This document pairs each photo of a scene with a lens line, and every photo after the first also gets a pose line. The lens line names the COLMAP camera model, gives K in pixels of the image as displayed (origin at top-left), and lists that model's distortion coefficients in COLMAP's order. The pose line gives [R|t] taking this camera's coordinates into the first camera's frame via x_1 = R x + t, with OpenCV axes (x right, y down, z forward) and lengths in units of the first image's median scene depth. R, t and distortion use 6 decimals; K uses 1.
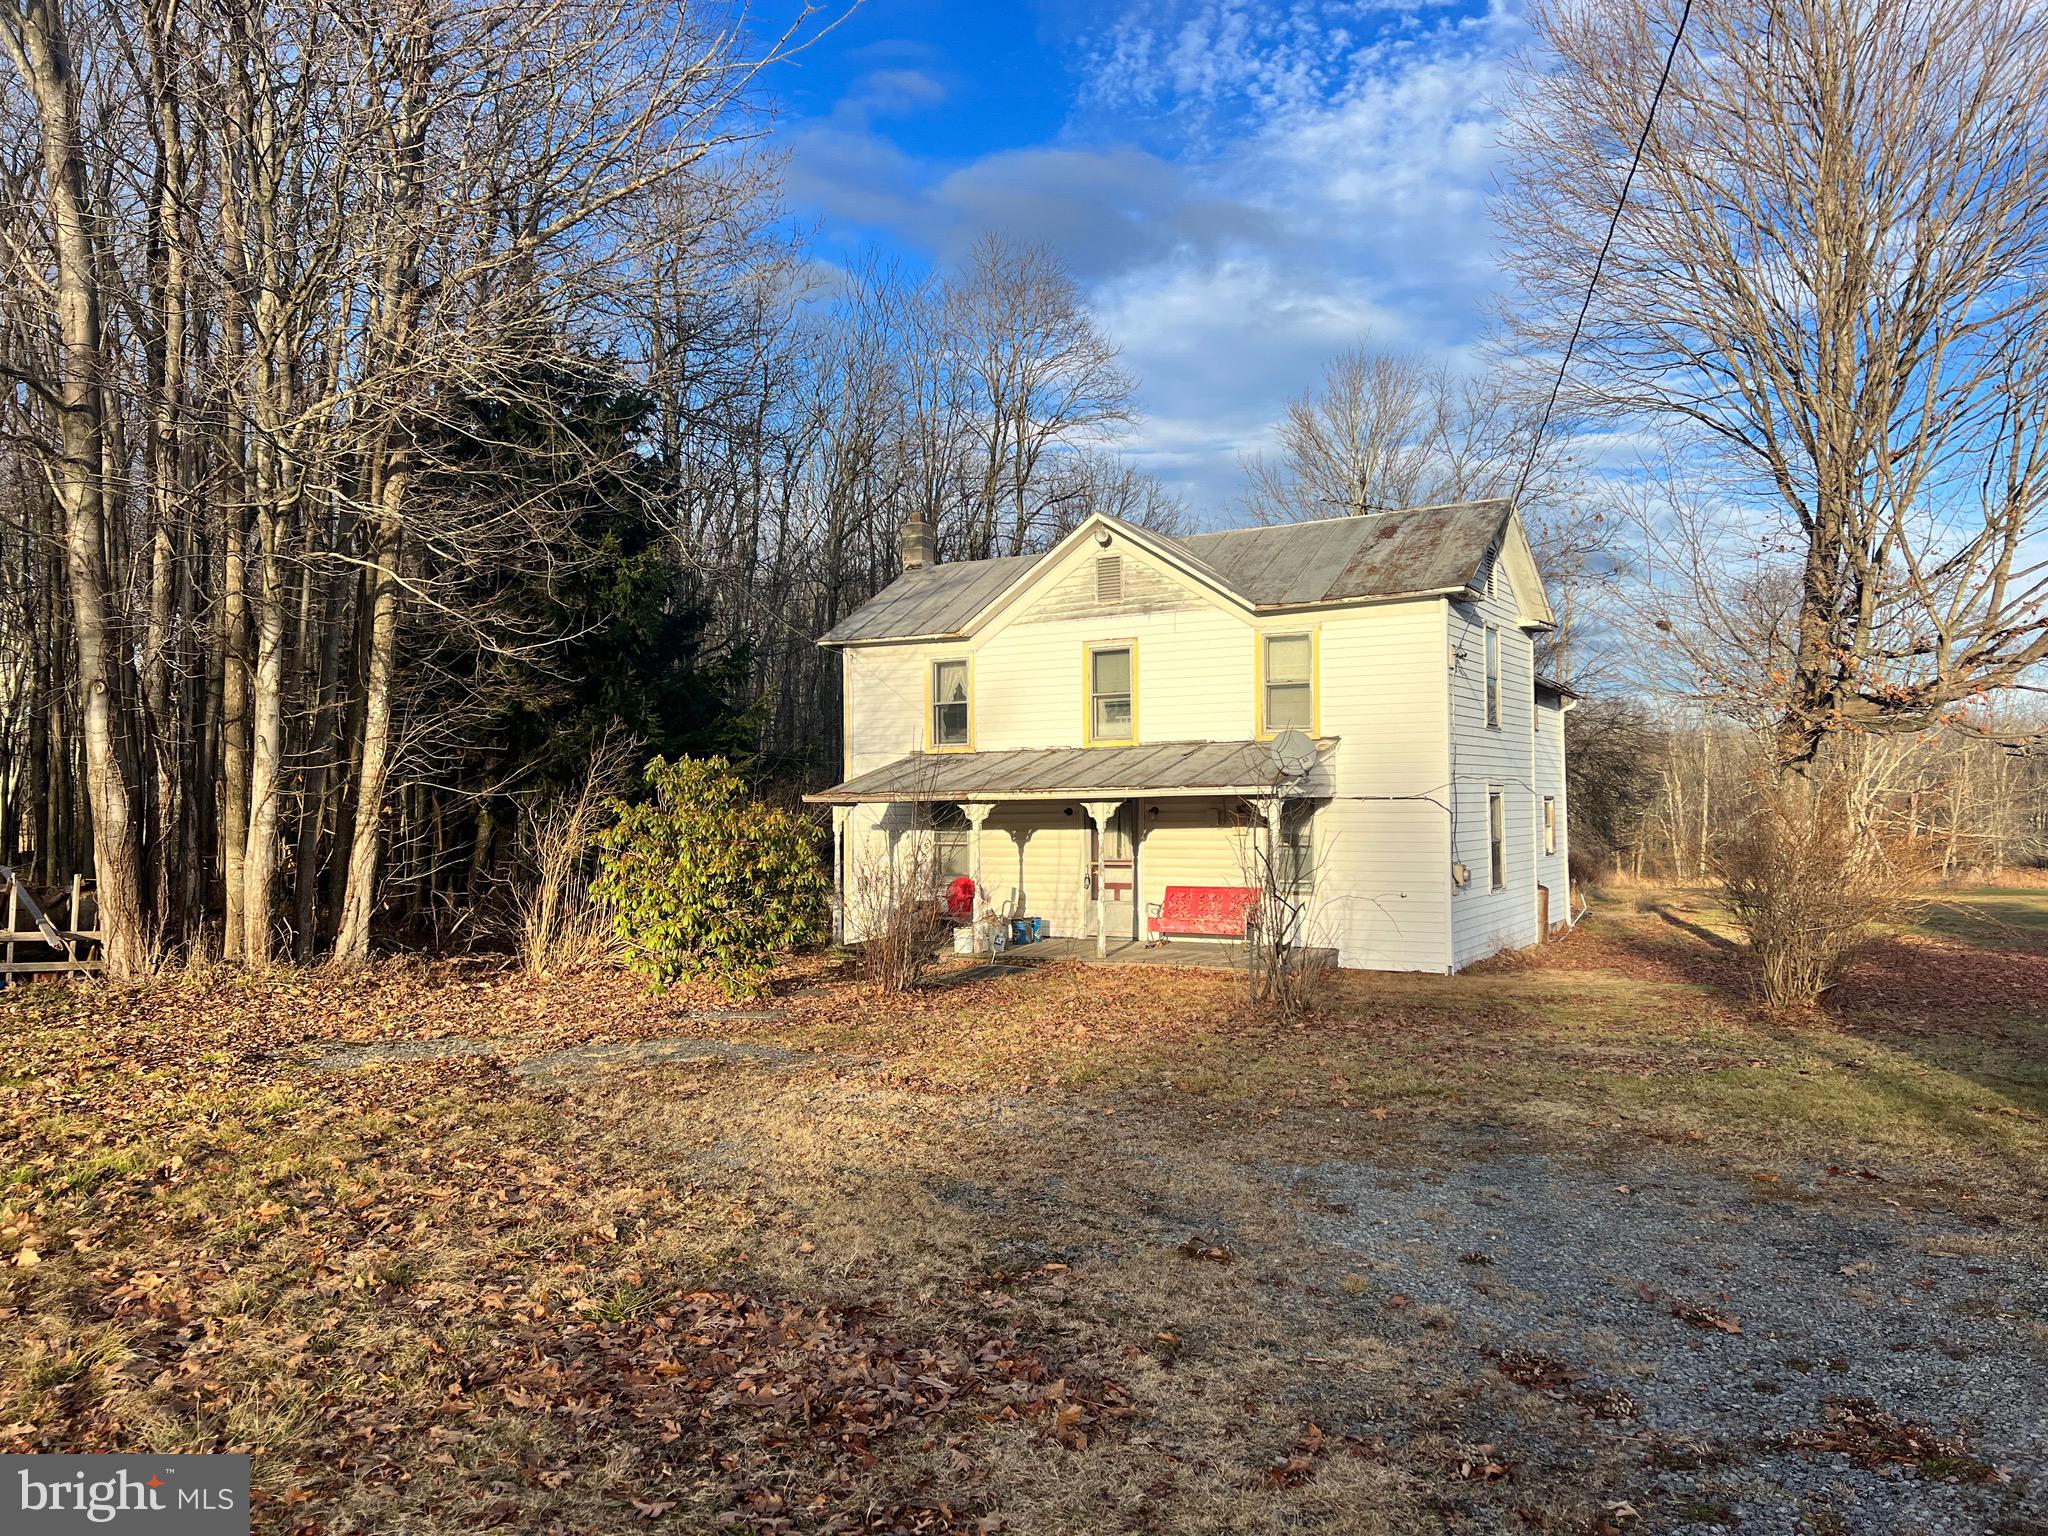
lens RADIAL K [[1505.3, 0, 1025.9], [0, 1505.3, 775.4], [0, 0, 1]] dist [0.045008, -0.039372]
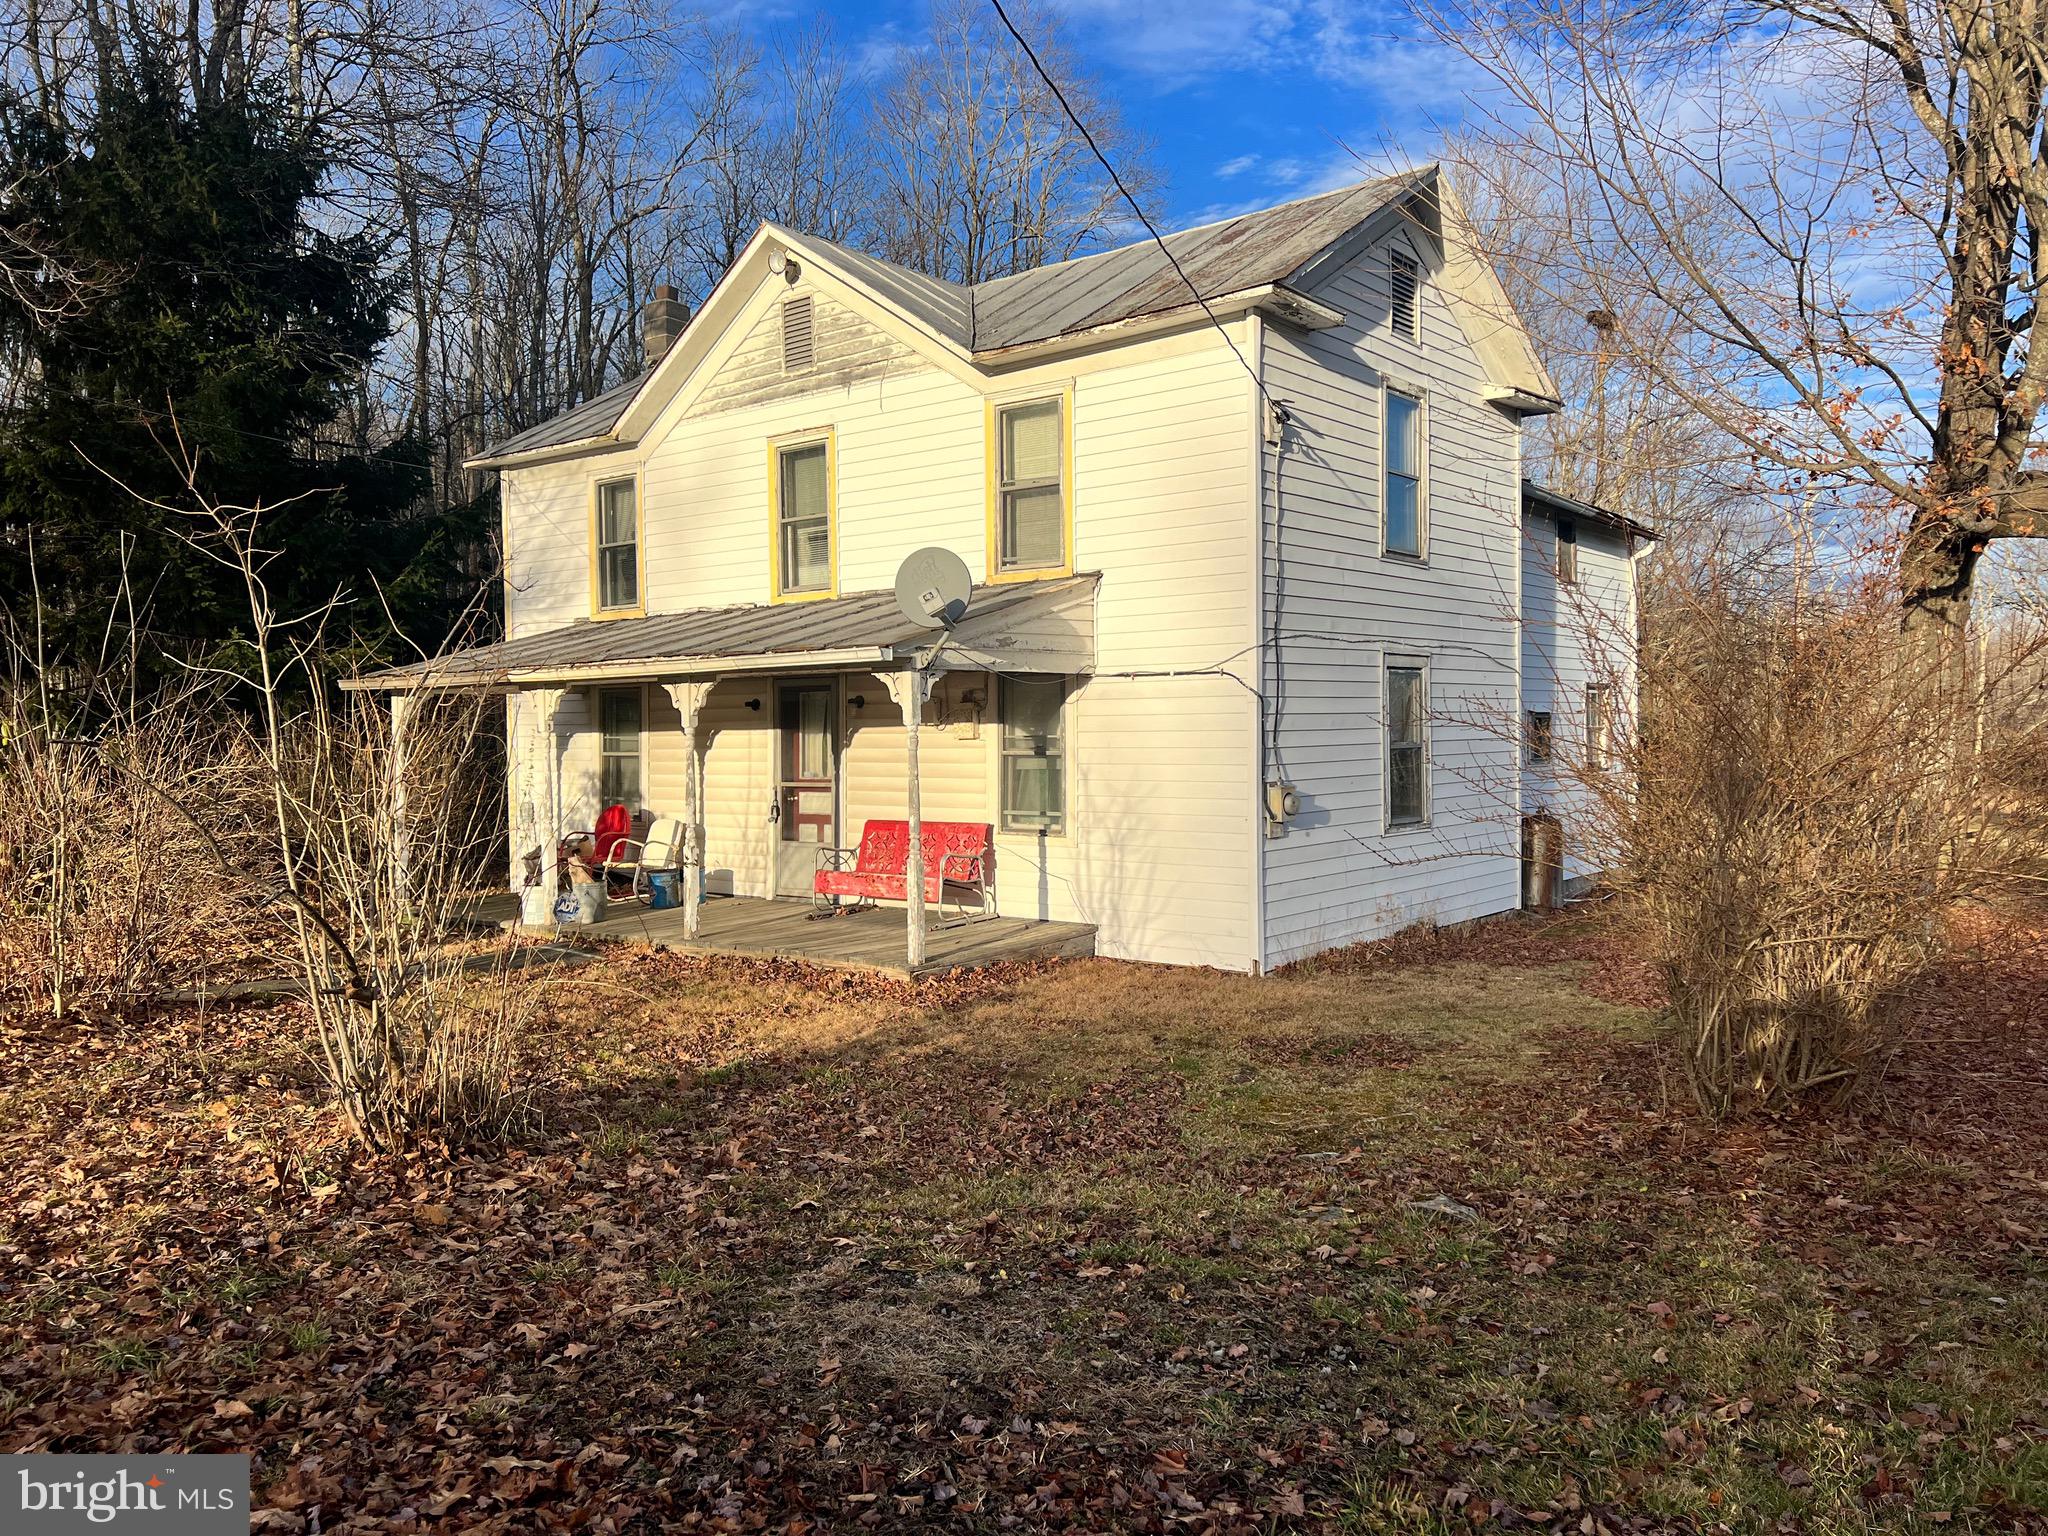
lens RADIAL K [[1522.3, 0, 1024.5], [0, 1522.3, 830.1], [0, 0, 1]] dist [-0.002710, -0.002834]
pose [[0.989255, 0.007805, -0.145989, 0.258543], [0.005899, 0.995630, 0.093200, 0.019203], [0.146079, -0.093060, 0.984886, 0.384487]]
